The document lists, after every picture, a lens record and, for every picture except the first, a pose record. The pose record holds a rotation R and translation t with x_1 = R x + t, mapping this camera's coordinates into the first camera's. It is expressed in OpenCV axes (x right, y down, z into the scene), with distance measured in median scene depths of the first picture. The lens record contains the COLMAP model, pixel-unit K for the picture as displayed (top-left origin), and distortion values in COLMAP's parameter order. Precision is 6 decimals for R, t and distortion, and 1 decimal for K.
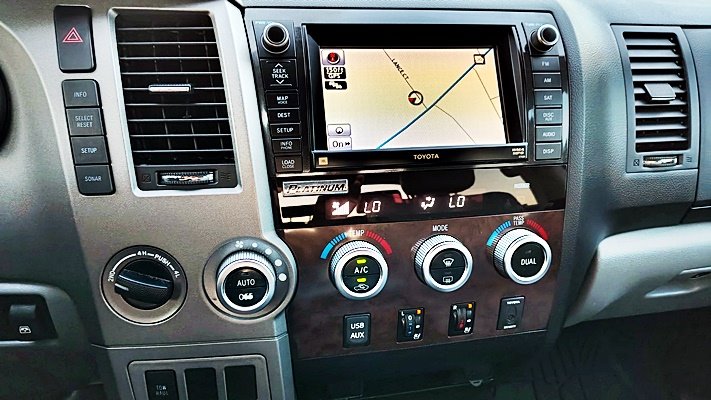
lens RADIAL K [[491.2, 0, 358.9], [0, 491.2, 192.6], [0, 0, 1]] dist [0.008627, -0.011167]
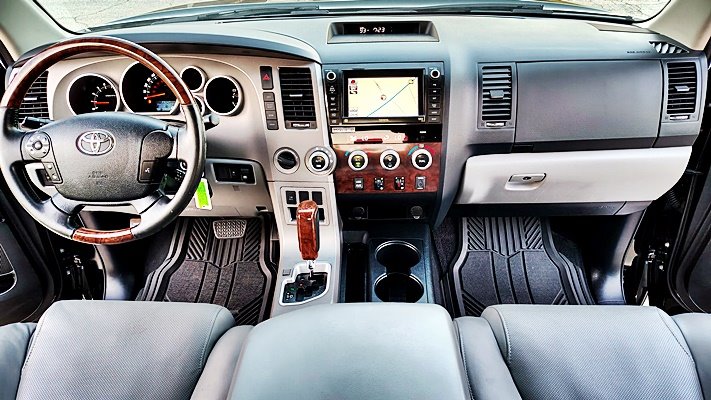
lens RADIAL K [[491.2, 0, 356.7], [0, 491.2, 204.5], [0, 0, 1]] dist [0.008627, -0.011167]
pose [[0.976111, 0.065934, -0.207024, 0.576223], [-0.038477, 0.990240, 0.133955, 0.030187], [0.213836, -0.122790, 0.969122, -1.714746]]
